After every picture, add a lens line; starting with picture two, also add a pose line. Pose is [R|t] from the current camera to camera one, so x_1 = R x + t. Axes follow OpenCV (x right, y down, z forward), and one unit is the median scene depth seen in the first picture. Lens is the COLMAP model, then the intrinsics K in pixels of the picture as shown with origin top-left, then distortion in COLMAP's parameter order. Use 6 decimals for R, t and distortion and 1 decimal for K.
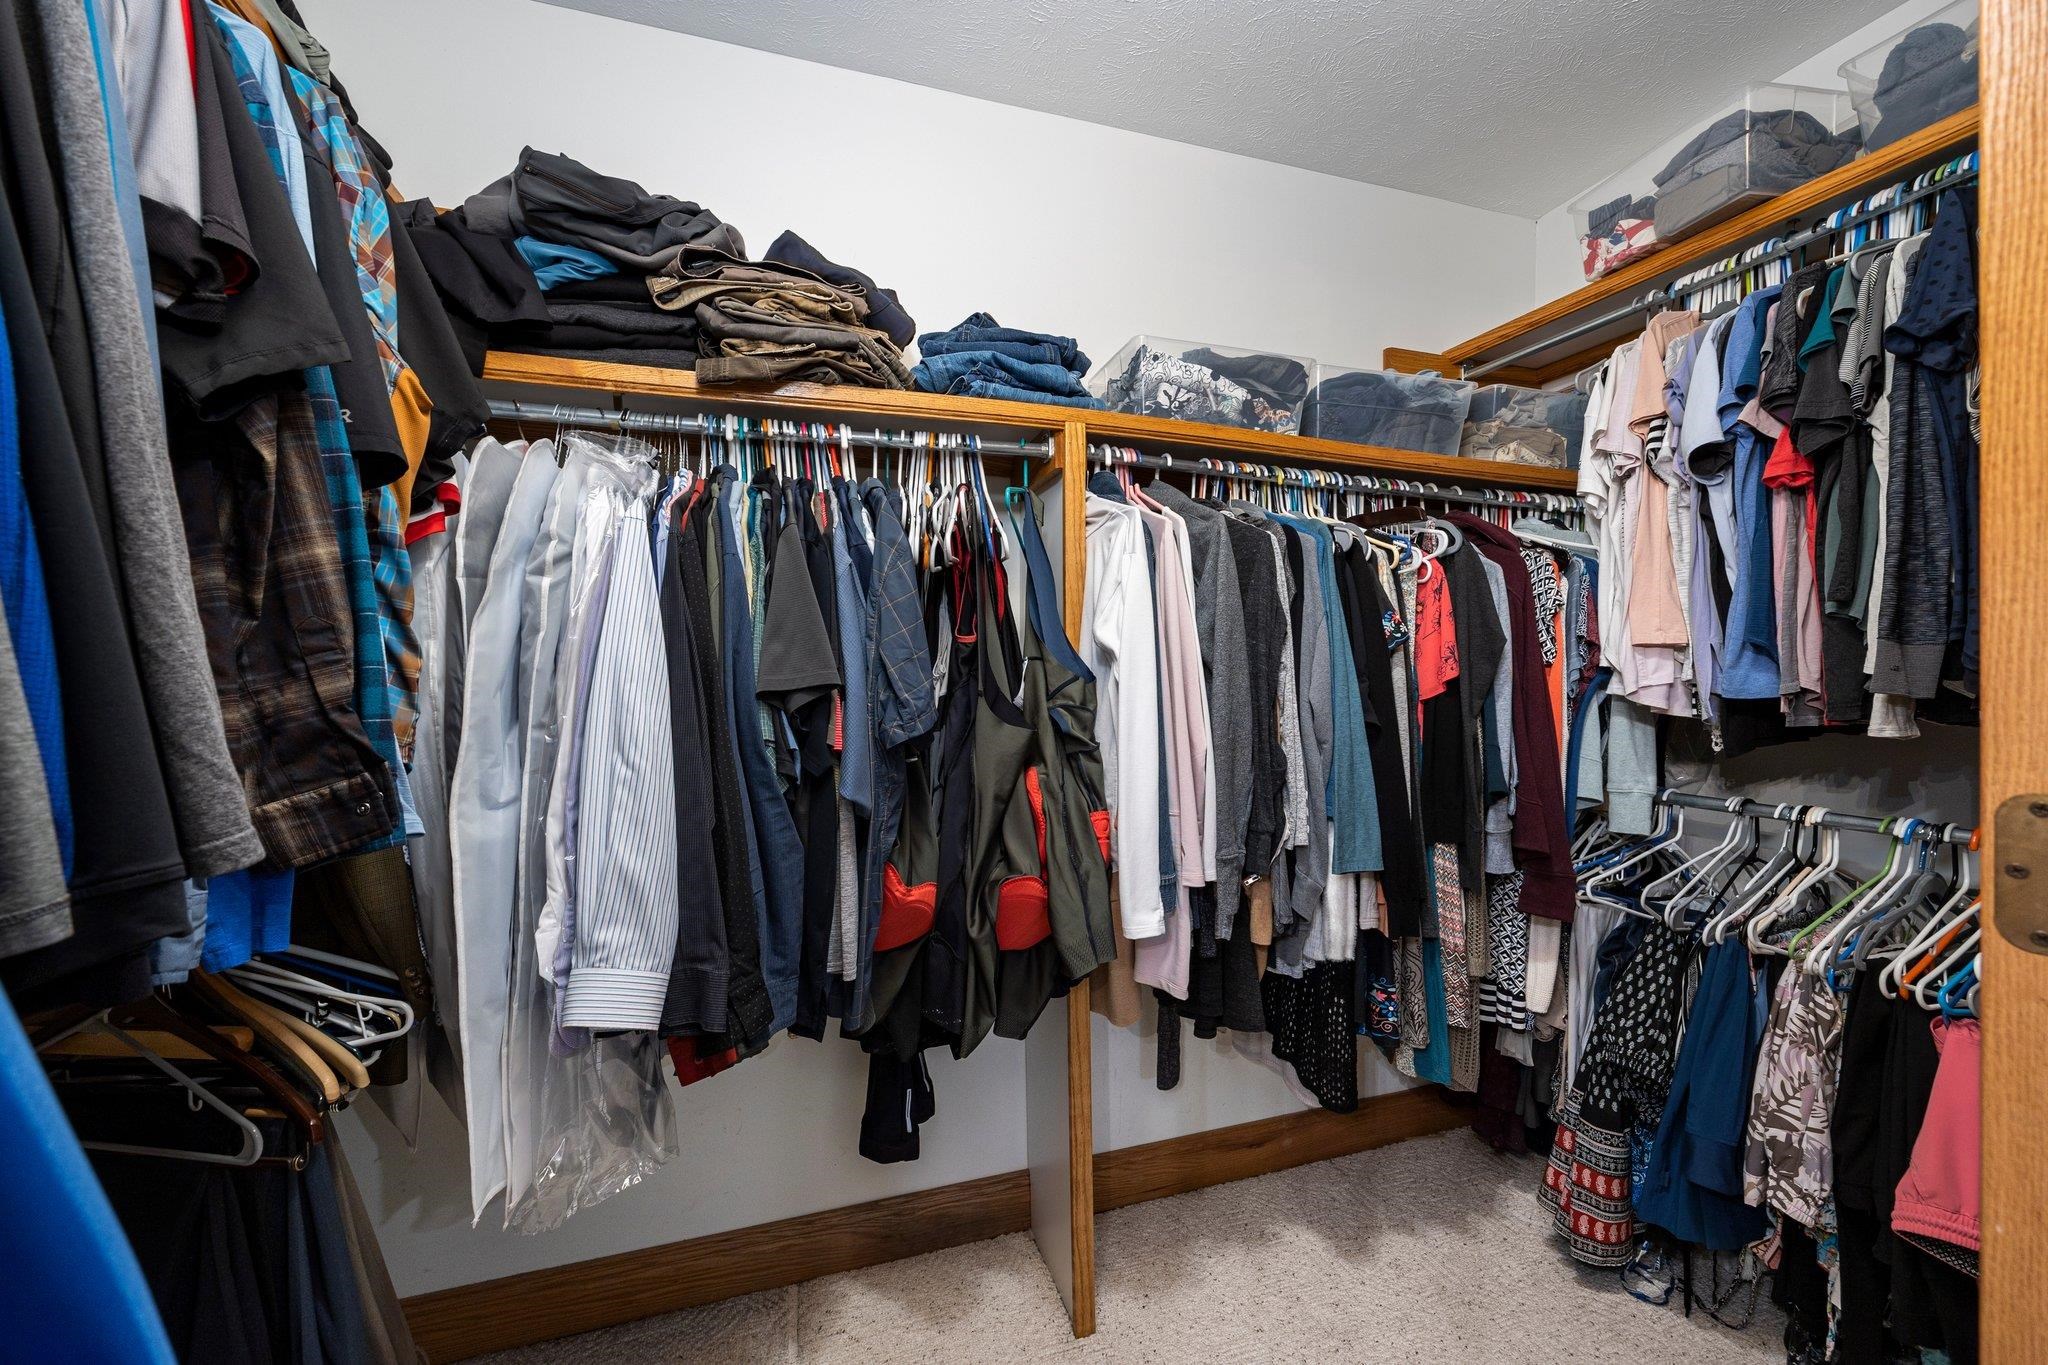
lens RADIAL K [[835.0, 0, 1034.2], [0, 835.0, 692.6], [0, 0, 1]] dist [-0.003227, -0.000557]
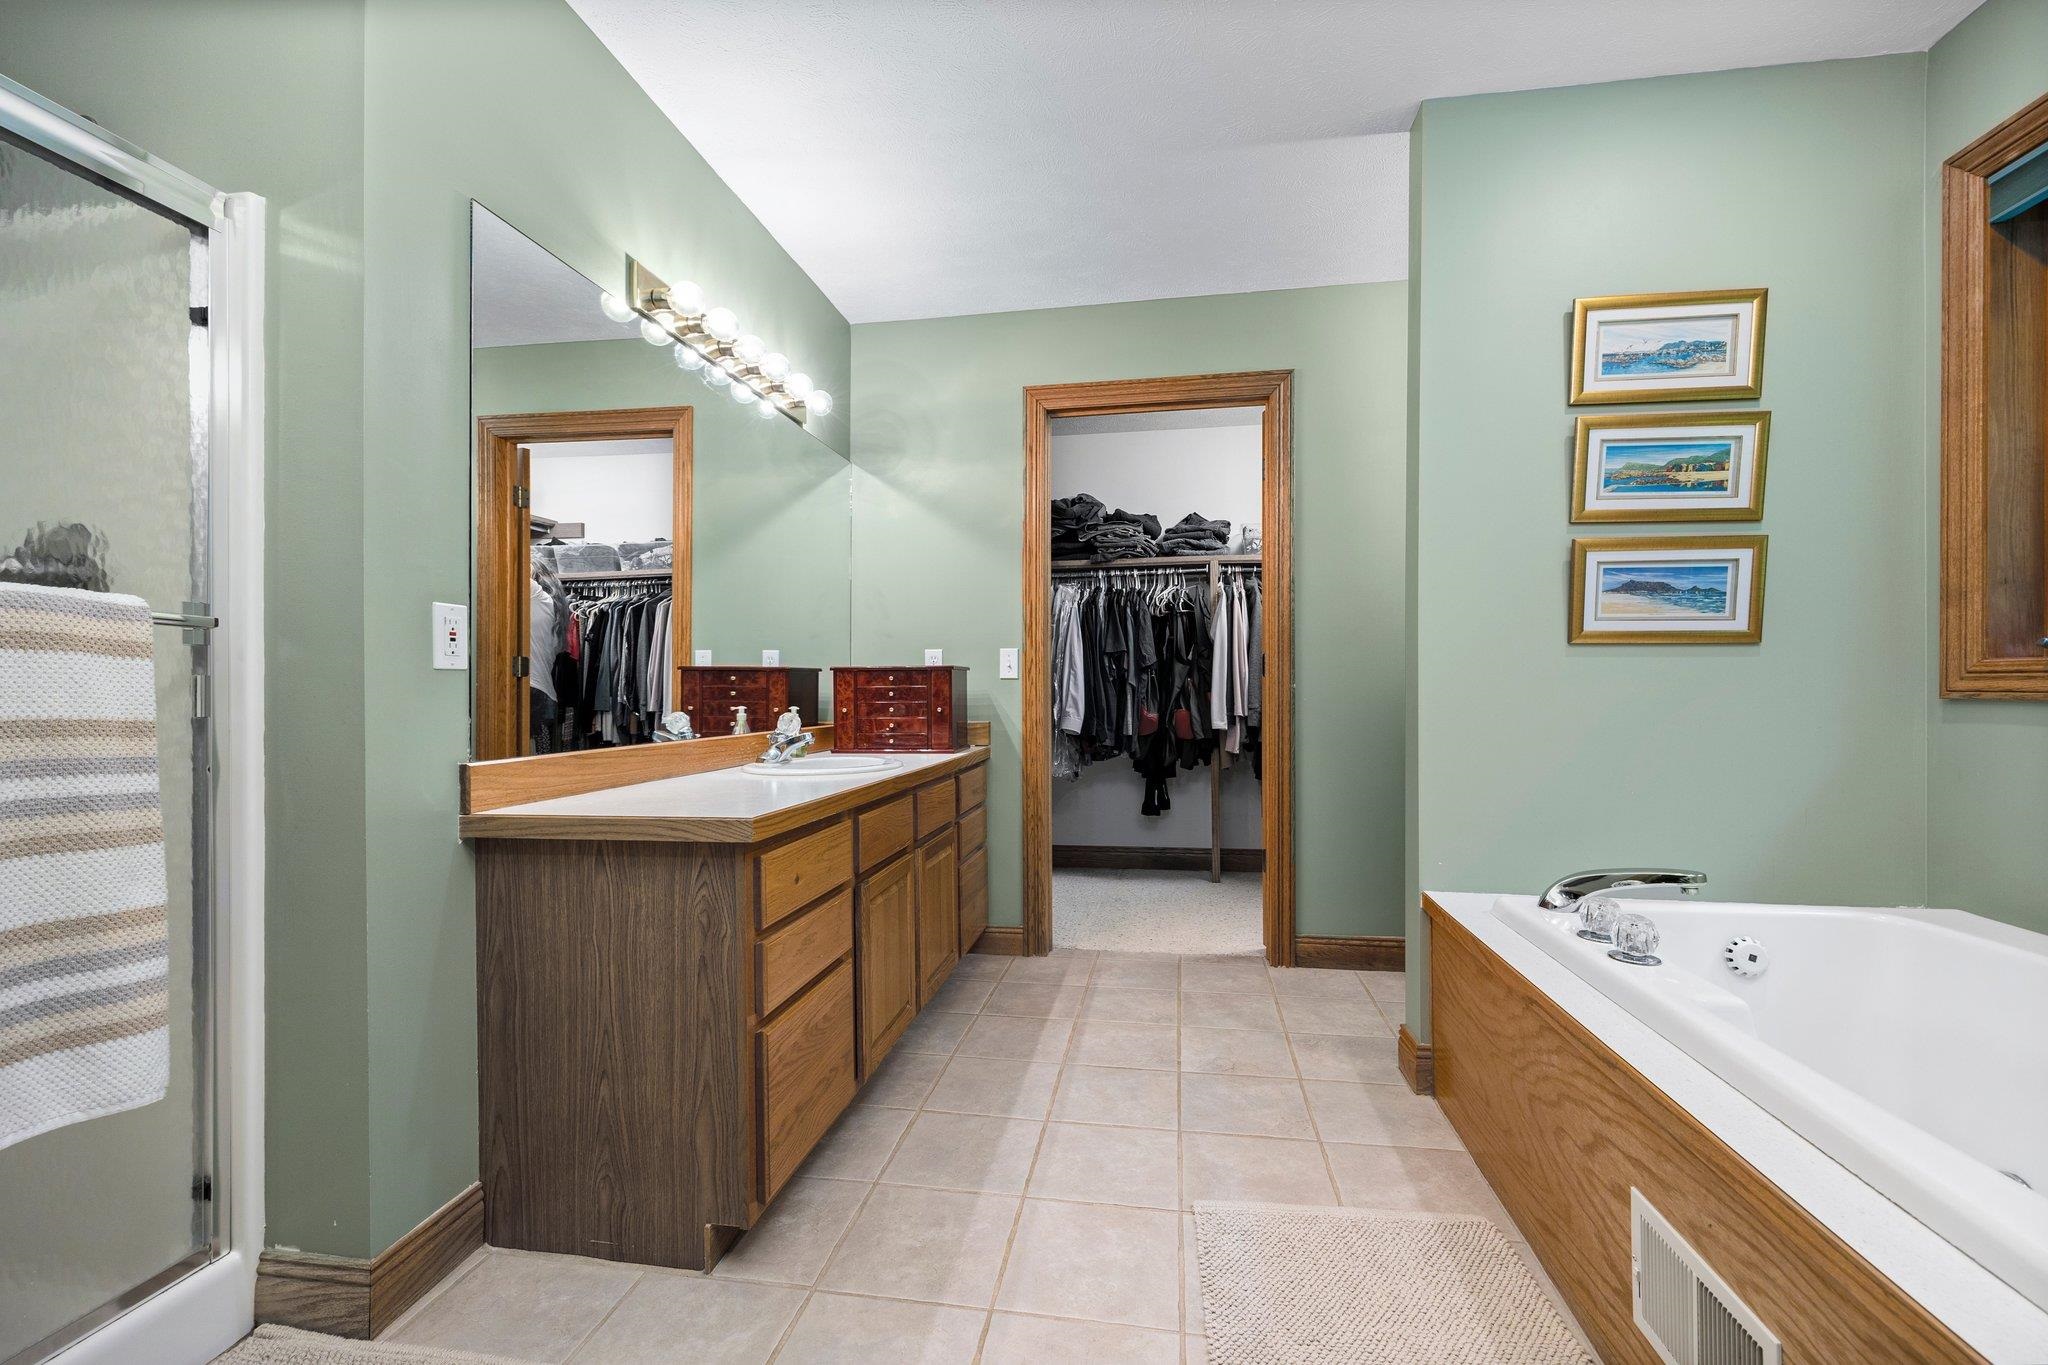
lens RADIAL K [[835.0, 0, 1028.3], [0, 835.0, 694.4], [0, 0, 1]] dist [-0.003227, -0.000557]
pose [[0.889420, -0.002665, -0.457082, 0.860957], [-0.006051, 0.999827, -0.017604, 0.205205], [0.457050, 0.018423, 0.889250, -1.987899]]
